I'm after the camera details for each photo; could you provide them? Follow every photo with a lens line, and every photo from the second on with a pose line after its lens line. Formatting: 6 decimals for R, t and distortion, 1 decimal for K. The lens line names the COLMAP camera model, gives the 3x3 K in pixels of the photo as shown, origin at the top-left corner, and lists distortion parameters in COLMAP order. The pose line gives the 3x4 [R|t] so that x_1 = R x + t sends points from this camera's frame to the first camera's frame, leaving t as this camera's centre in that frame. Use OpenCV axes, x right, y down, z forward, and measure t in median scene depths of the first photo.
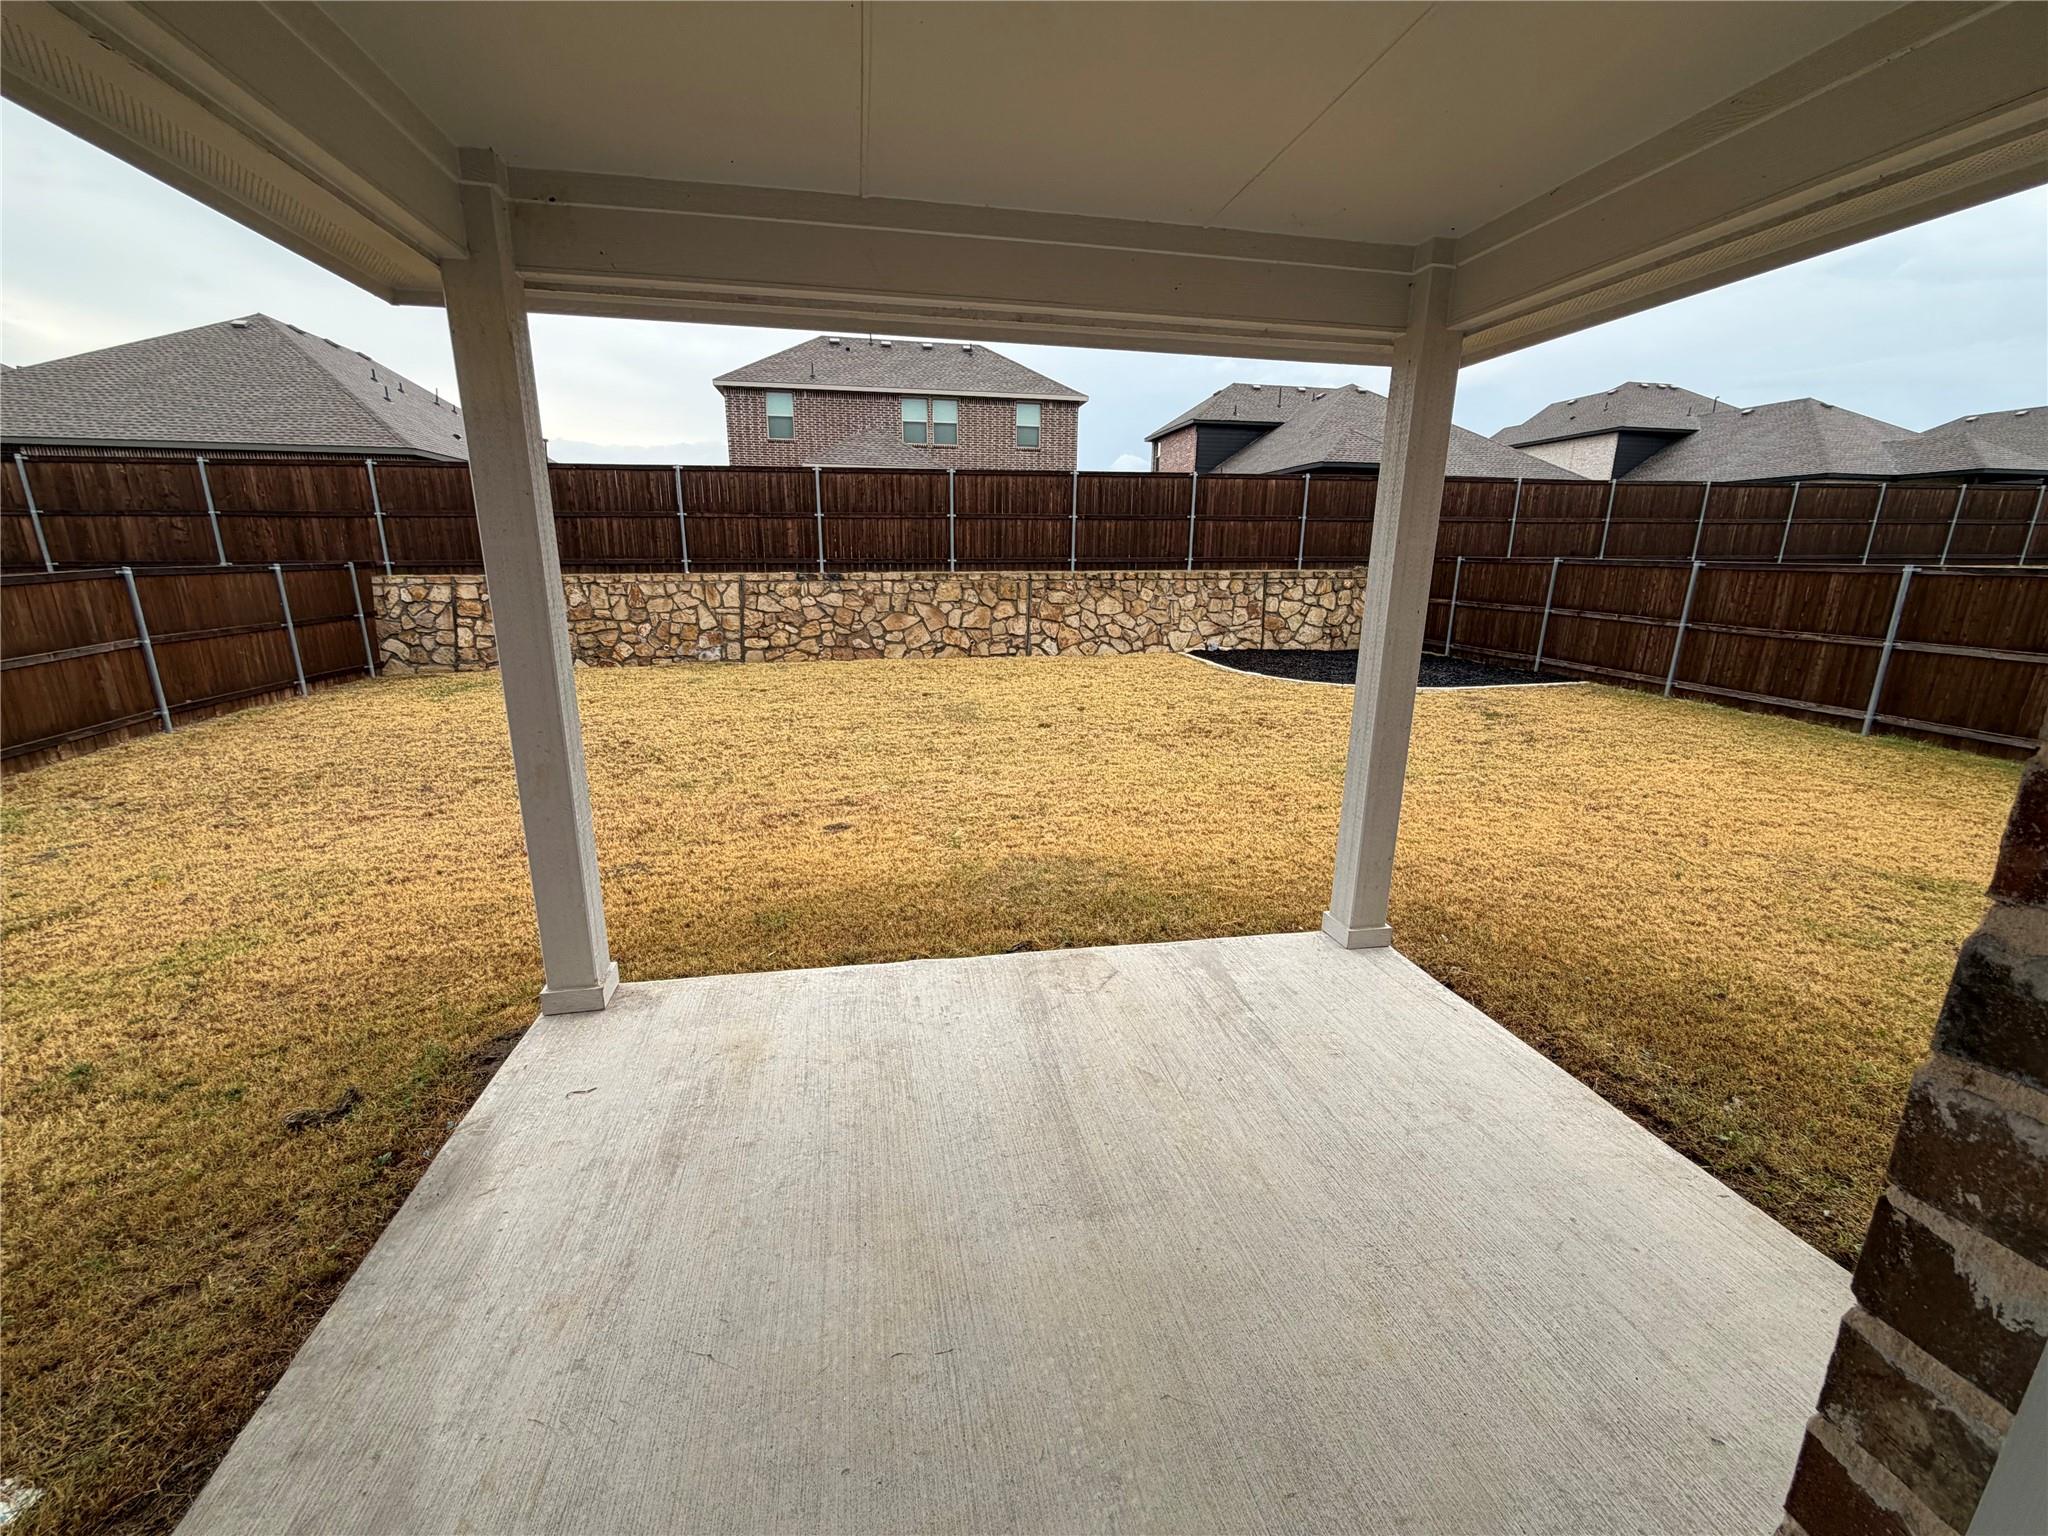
lens RADIAL K [[815.3, 0, 1020.3], [0, 815.3, 770.3], [0, 0, 1]] dist [-0.000053, -0.000385]
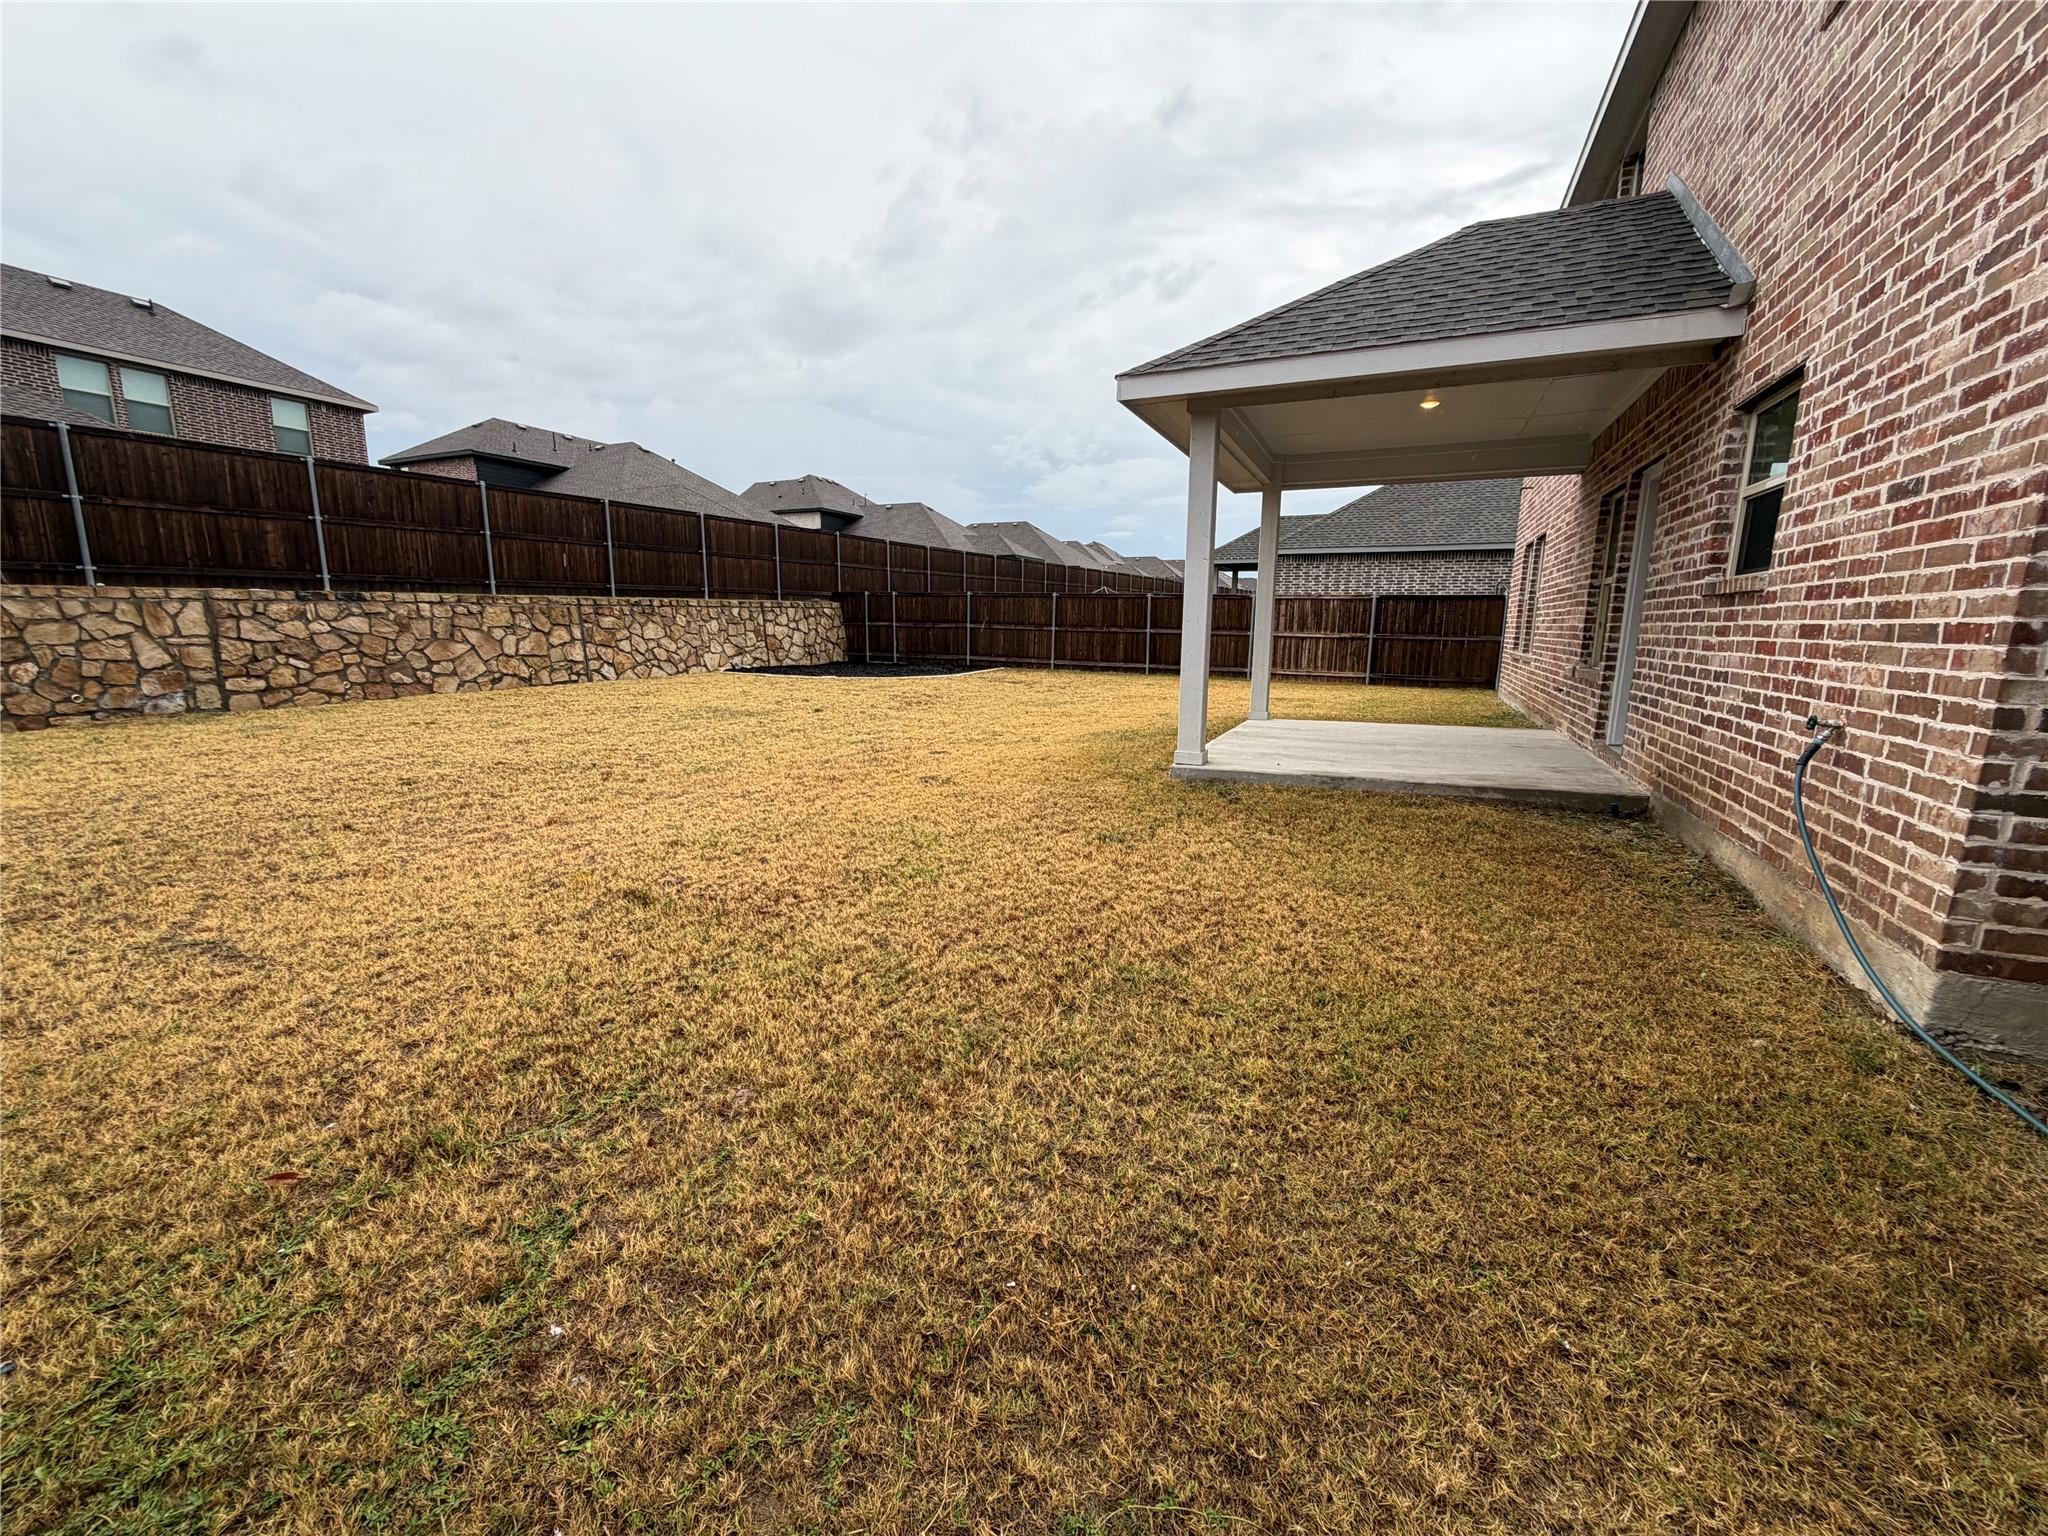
lens RADIAL K [[815.3, 0, 1016.4], [0, 815.3, 765.8], [0, 0, 1]] dist [-0.000053, -0.000385]
pose [[0.580859, -0.145565, 0.800883, -0.503276], [0.200655, 0.979125, 0.032432, 0.028650], [-0.788885, 0.141863, 0.597942, 0.033297]]
